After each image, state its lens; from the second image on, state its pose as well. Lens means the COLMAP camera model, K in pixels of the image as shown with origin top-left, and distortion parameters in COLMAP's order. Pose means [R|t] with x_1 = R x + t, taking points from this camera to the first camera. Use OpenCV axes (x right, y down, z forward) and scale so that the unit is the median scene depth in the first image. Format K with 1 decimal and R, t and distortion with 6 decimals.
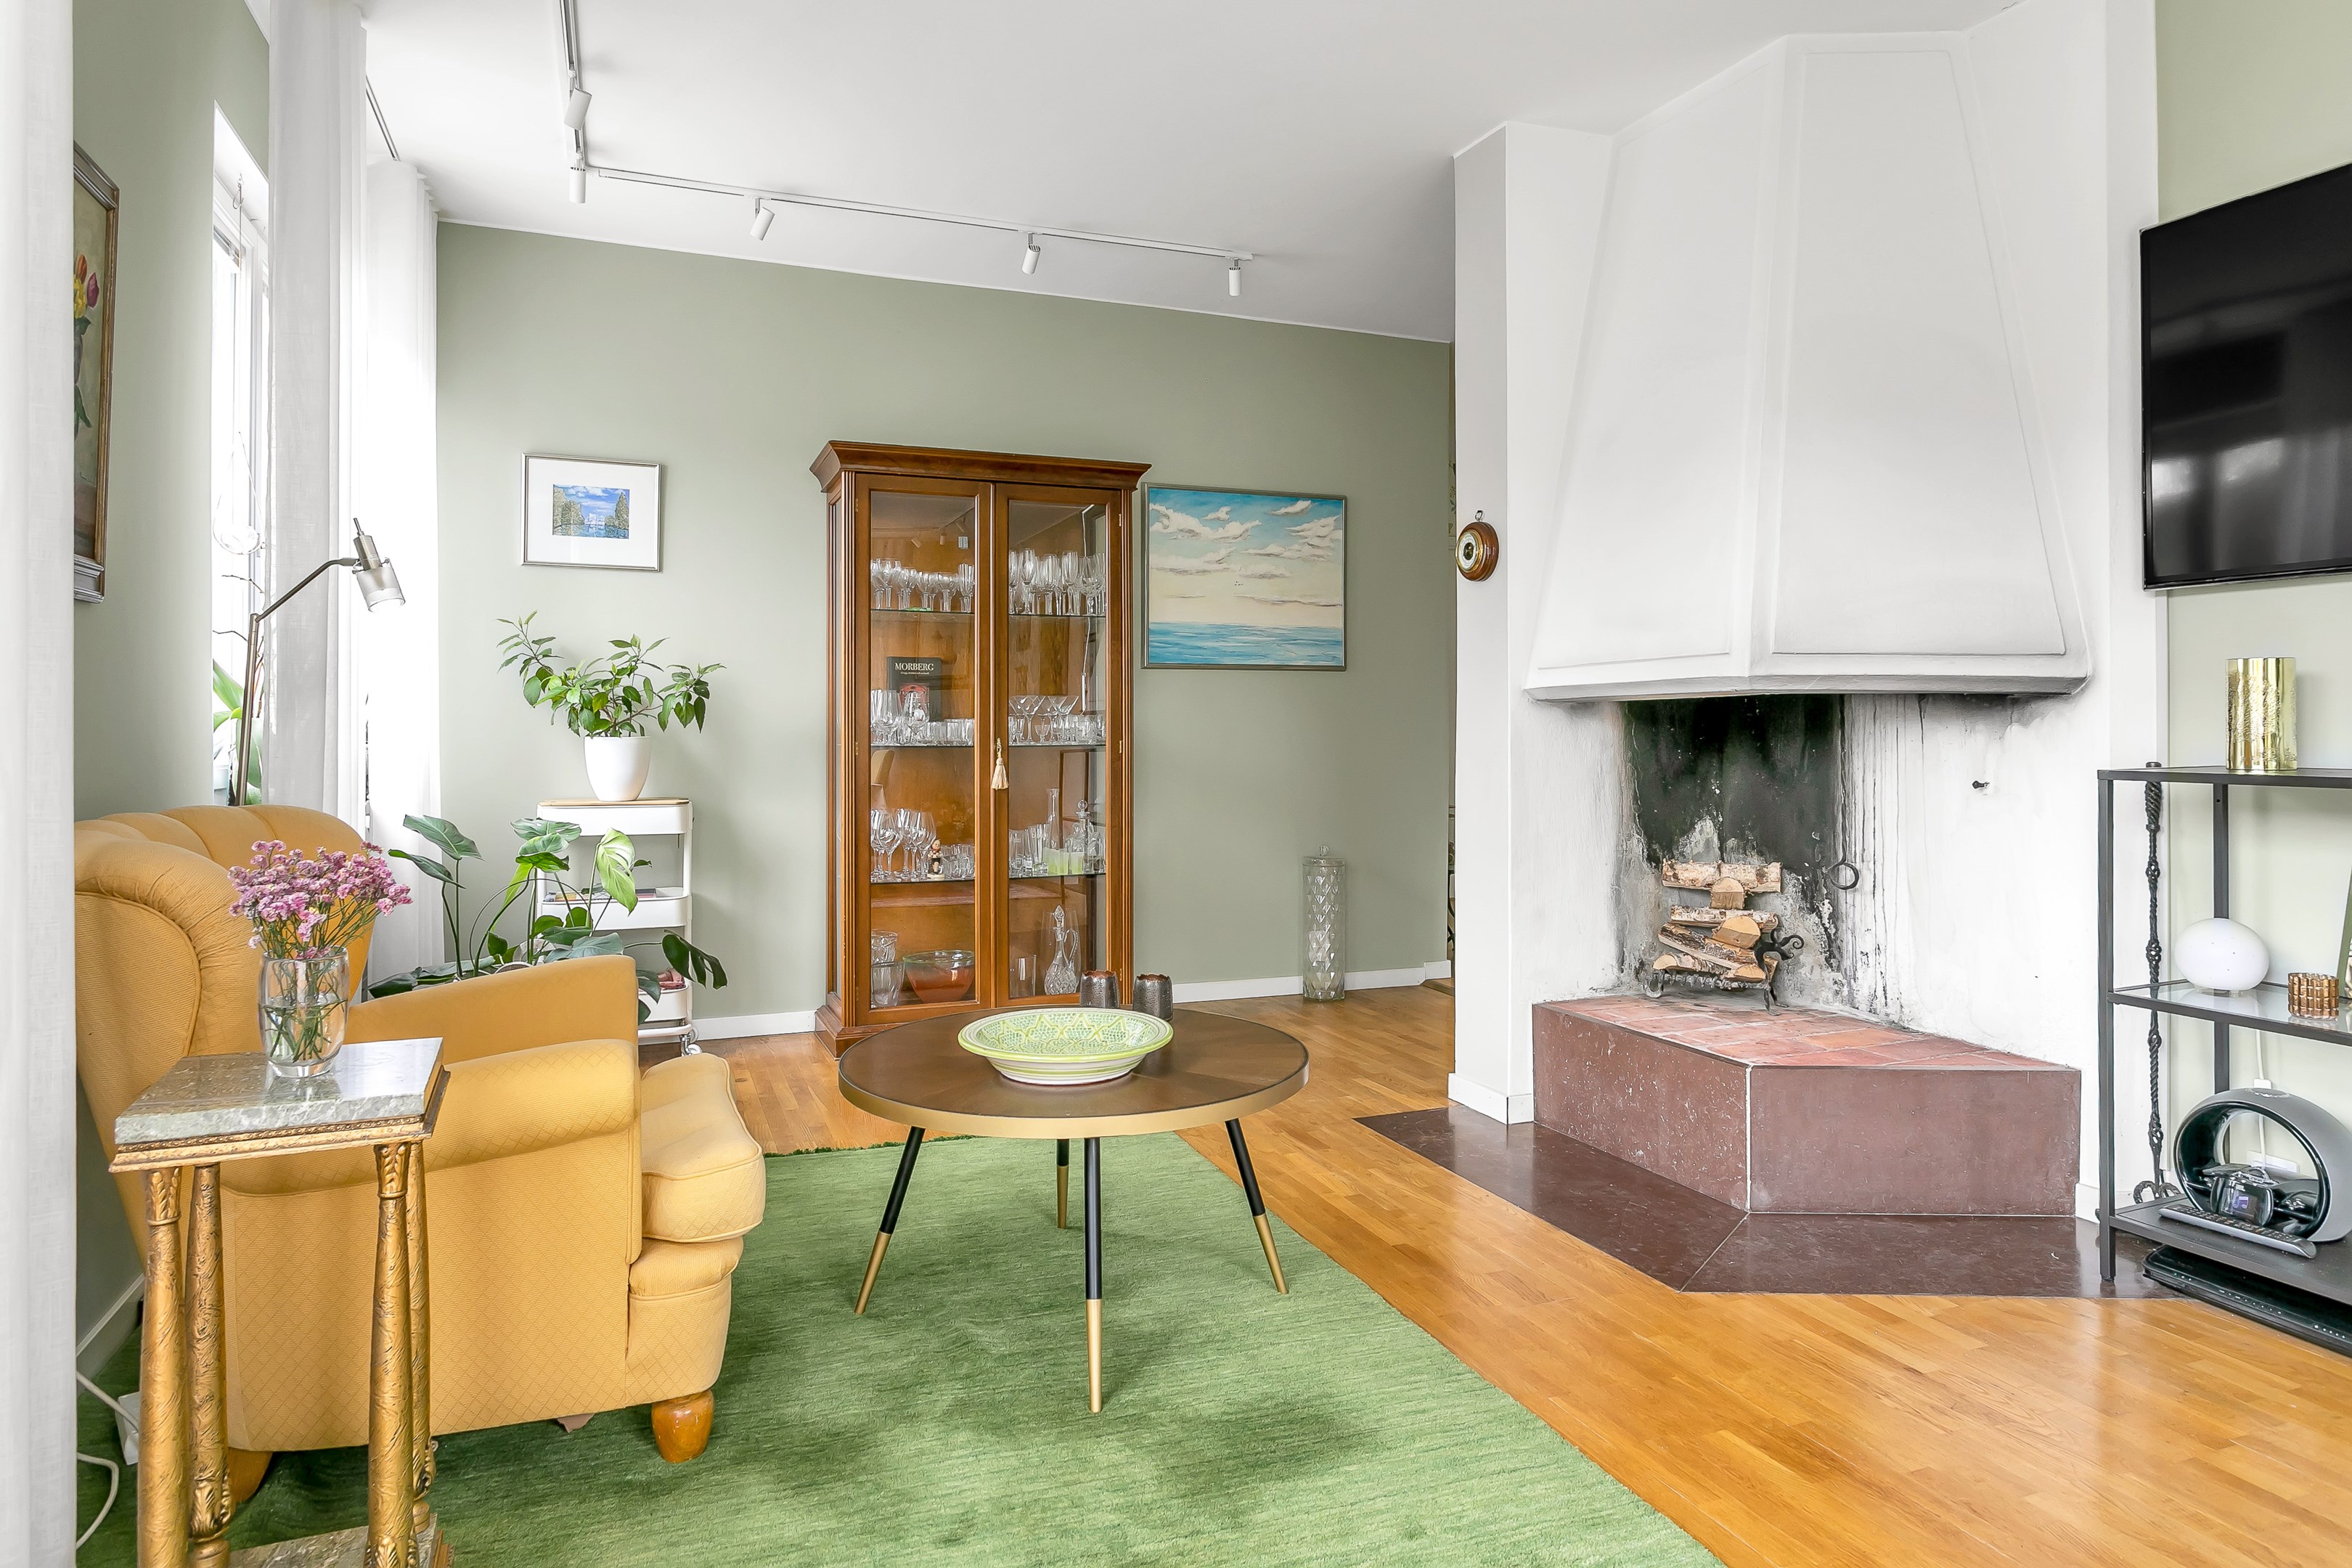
lens RADIAL K [[1374.5, 0, 1171.6], [0, 1374.5, 738.8], [0, 0, 1]] dist [-0.007159, 0.002237]
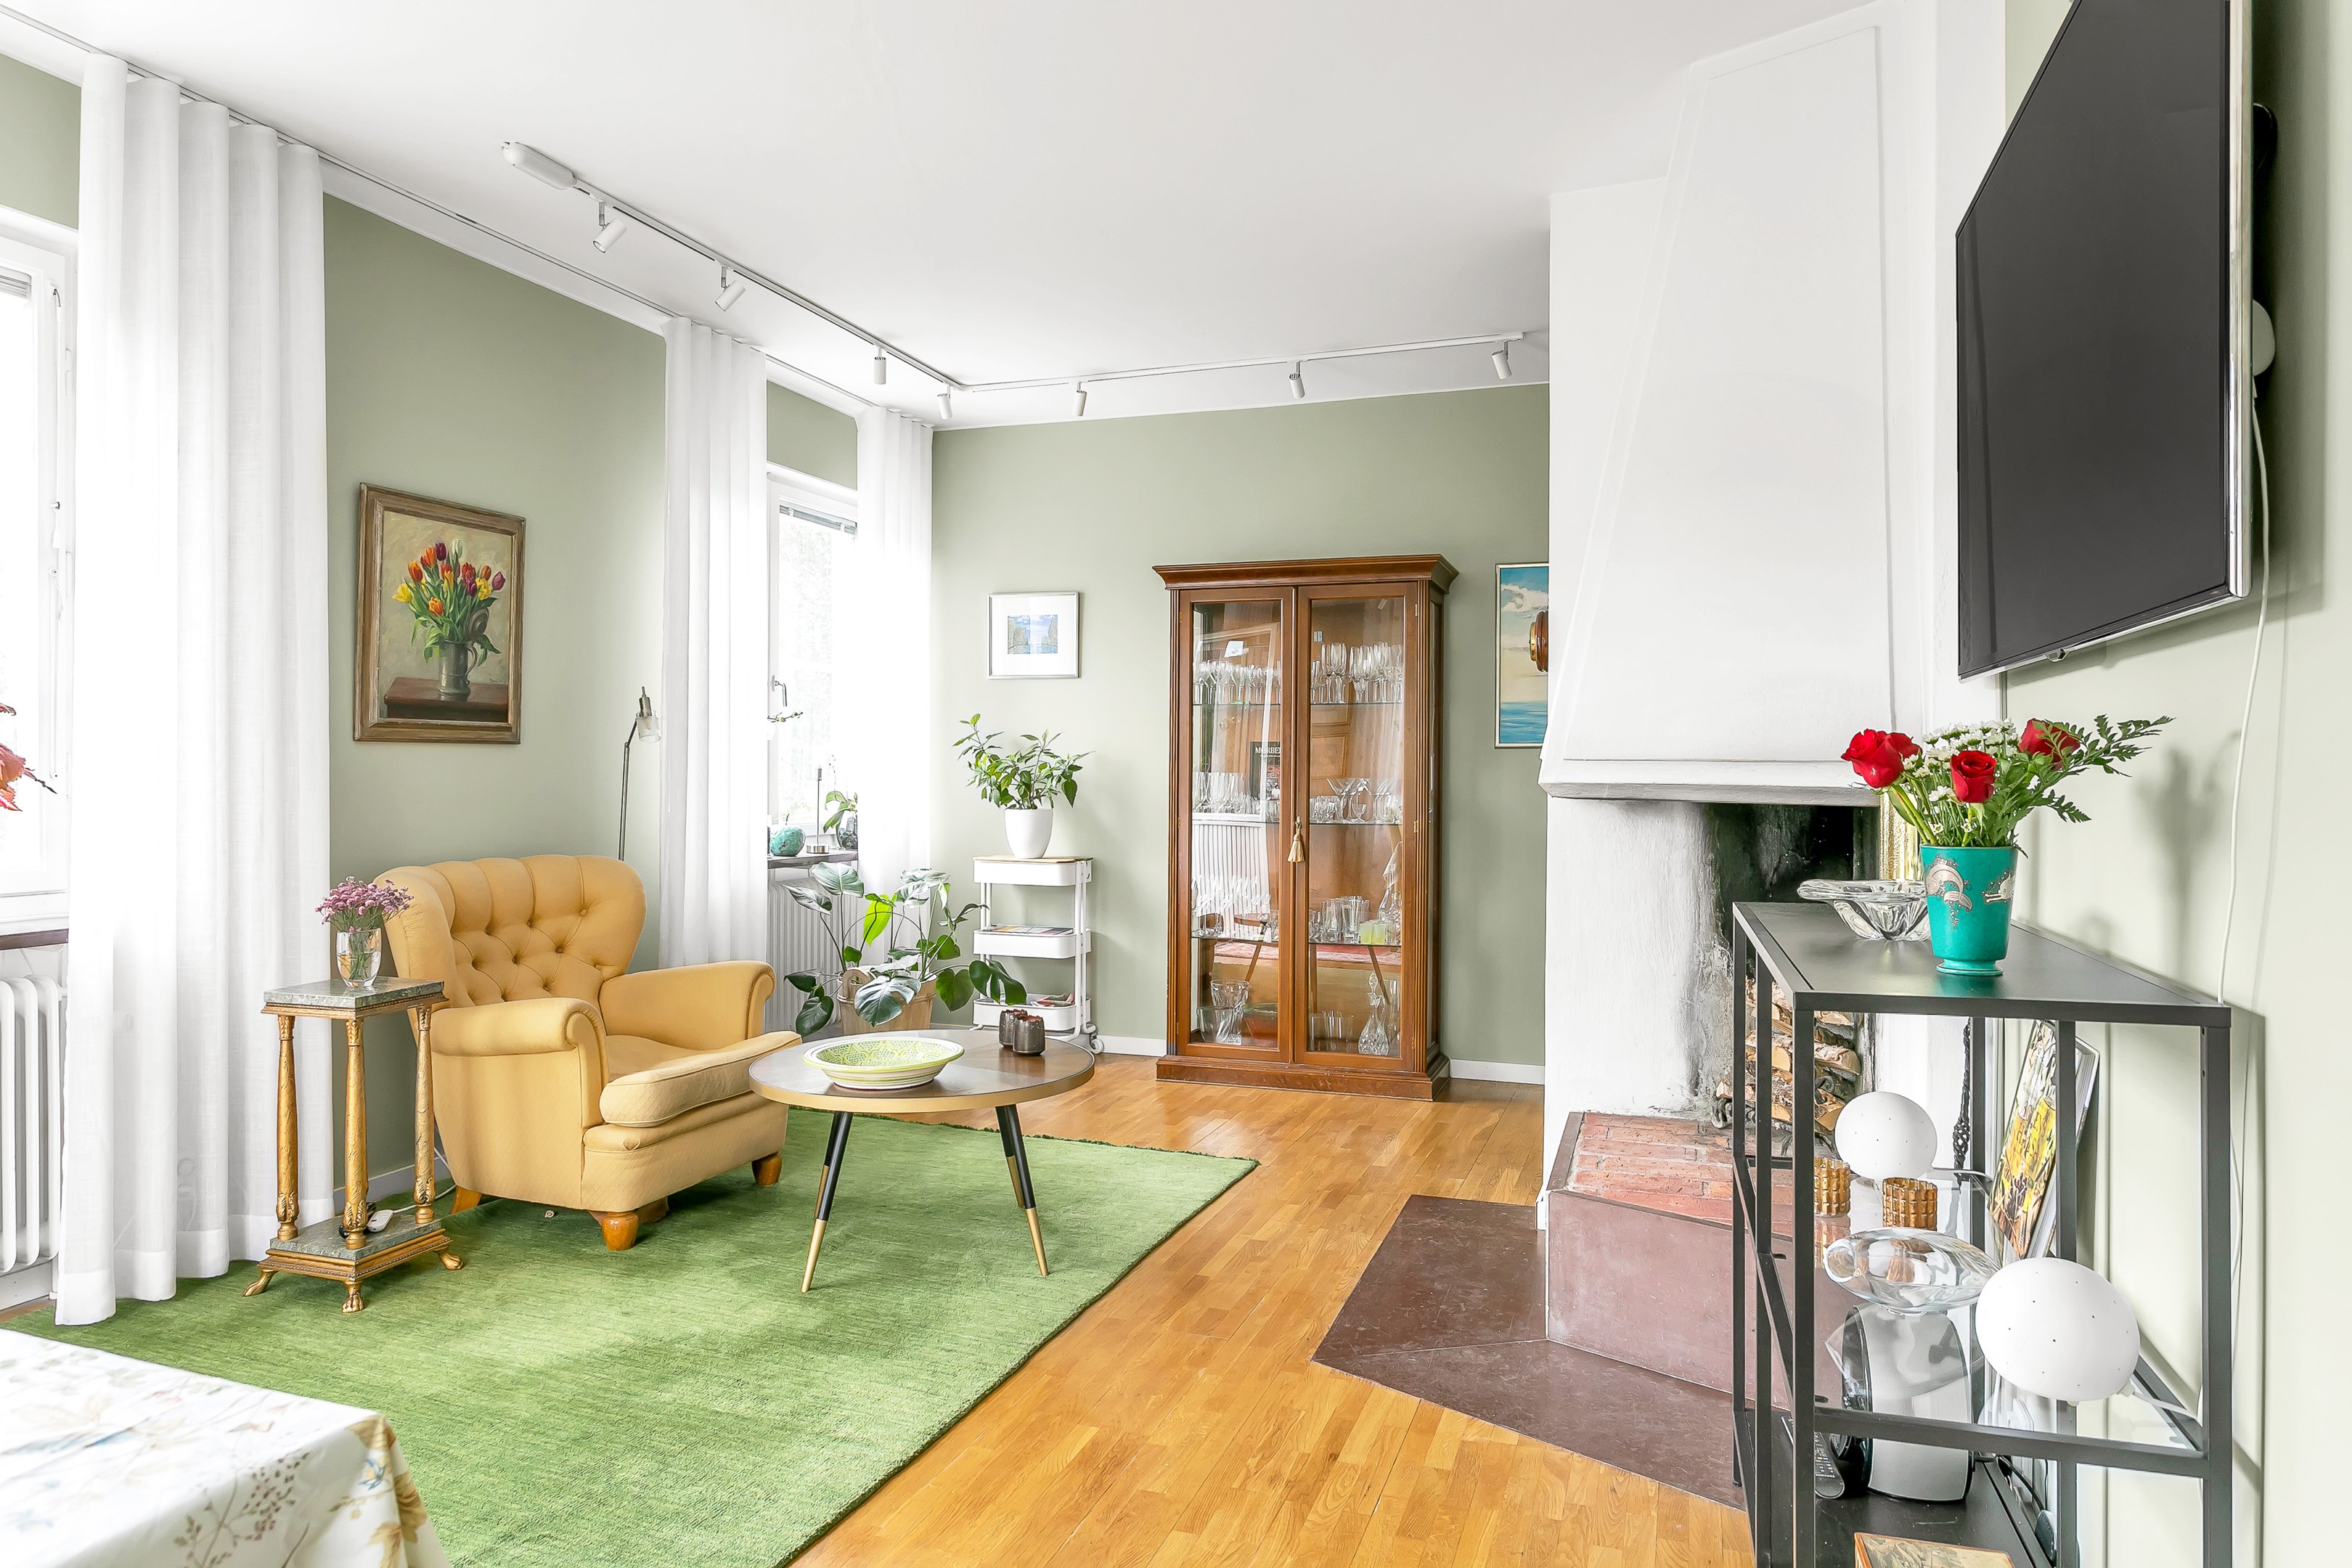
lens RADIAL K [[1462.4, 0, 1173.7], [0, 1462.4, 820.4], [0, 0, 1]] dist [-0.005312, -0.000447]
pose [[0.758420, 0.027249, -0.651196, 0.693029], [-0.012292, 0.999546, 0.027509, -0.034681], [0.651650, -0.012859, 0.758411, 0.042889]]
